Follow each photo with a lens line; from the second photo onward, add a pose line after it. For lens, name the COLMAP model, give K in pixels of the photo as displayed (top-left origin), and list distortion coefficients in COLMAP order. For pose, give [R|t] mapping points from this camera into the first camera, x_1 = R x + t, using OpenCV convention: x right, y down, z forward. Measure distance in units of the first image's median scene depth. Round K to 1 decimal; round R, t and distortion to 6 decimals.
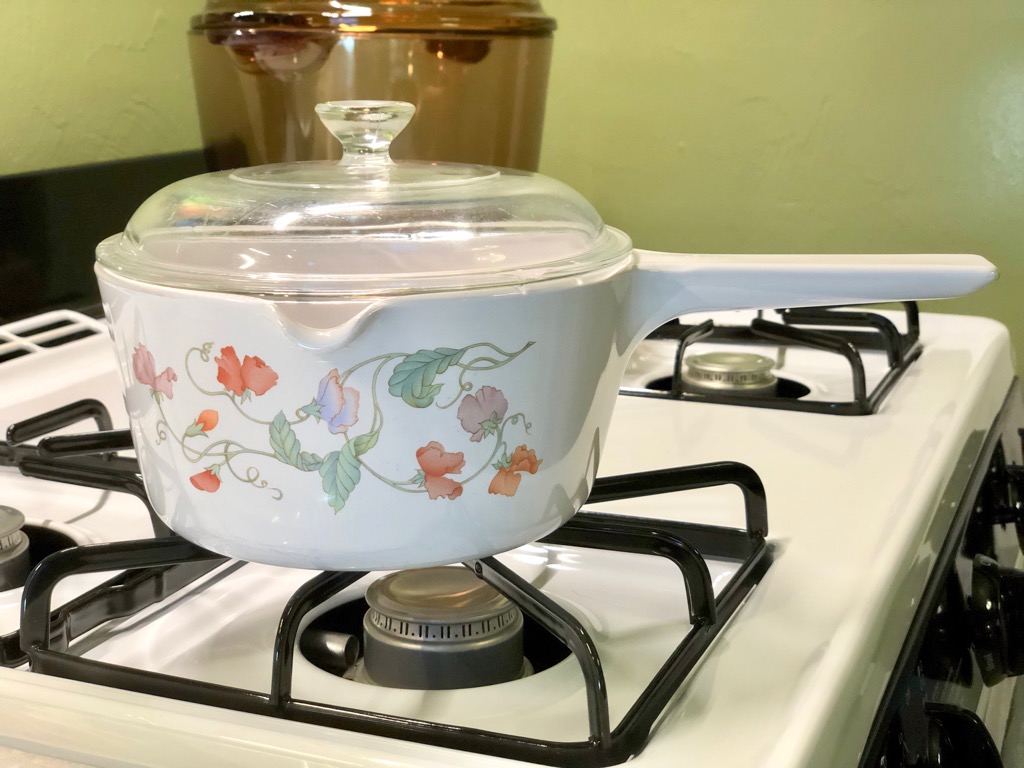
lens RADIAL K [[1556.3, 0, 512.0], [0, 1556.3, 384.0], [0, 0, 1]] dist [0.006245, -0.030042]
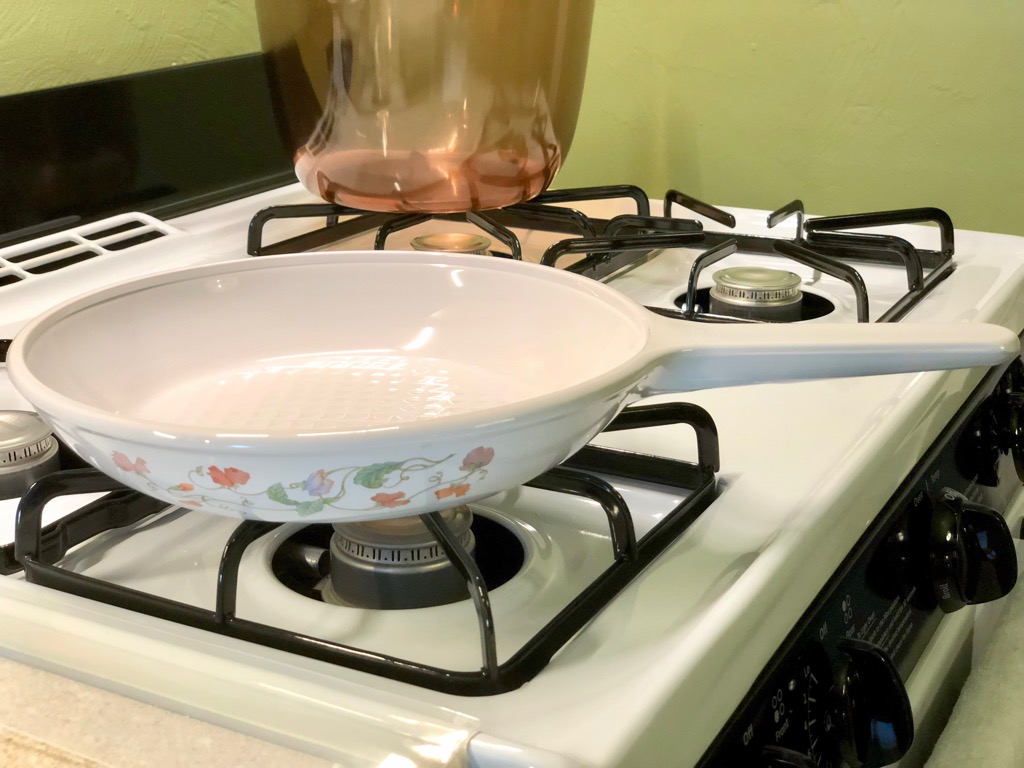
lens RADIAL K [[1548.3, 0, 512.0], [0, 1548.3, 384.0], [0, 0, 1]] dist [0.034685, -0.145426]
pose [[0.994691, 0.032744, -0.097560, 0.140582], [-0.023336, 0.995103, 0.096054, -0.068836], [0.100228, -0.093267, 0.990584, -0.070809]]
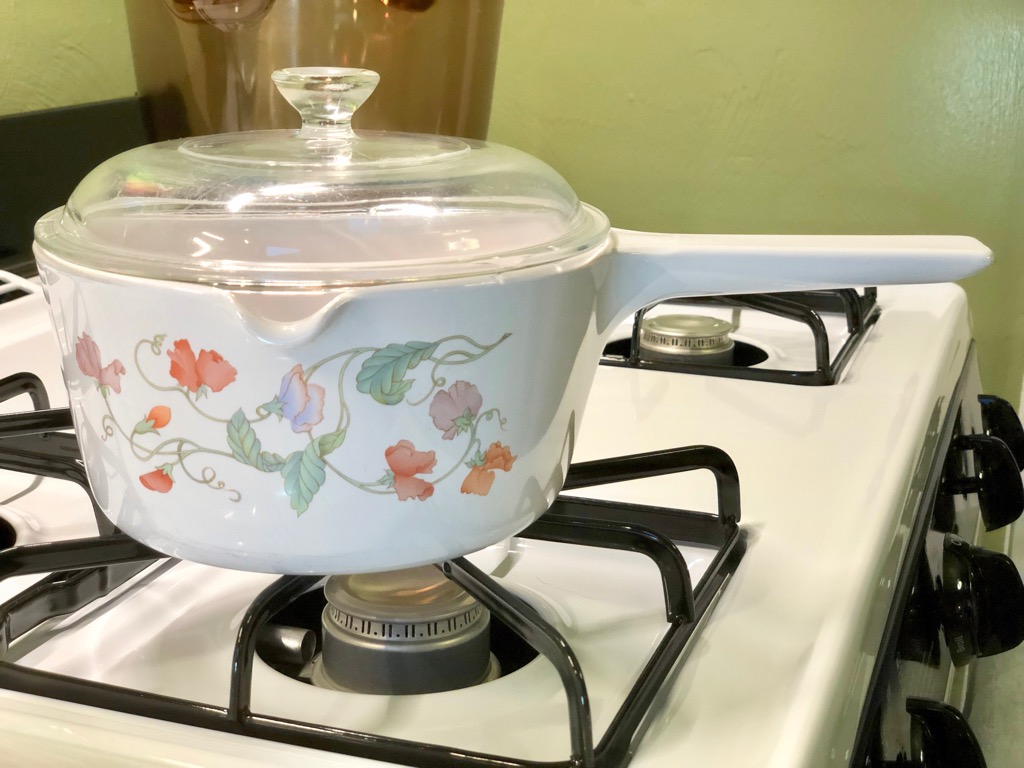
lens RADIAL K [[1548.3, 0, 512.0], [0, 1548.3, 384.0], [0, 0, 1]] dist [0.034685, -0.145426]
pose [[0.998960, 0.000921, 0.045589, -0.023460], [-0.002763, 0.999182, 0.040349, -0.029039], [-0.045515, -0.040433, 0.998145, 0.058419]]
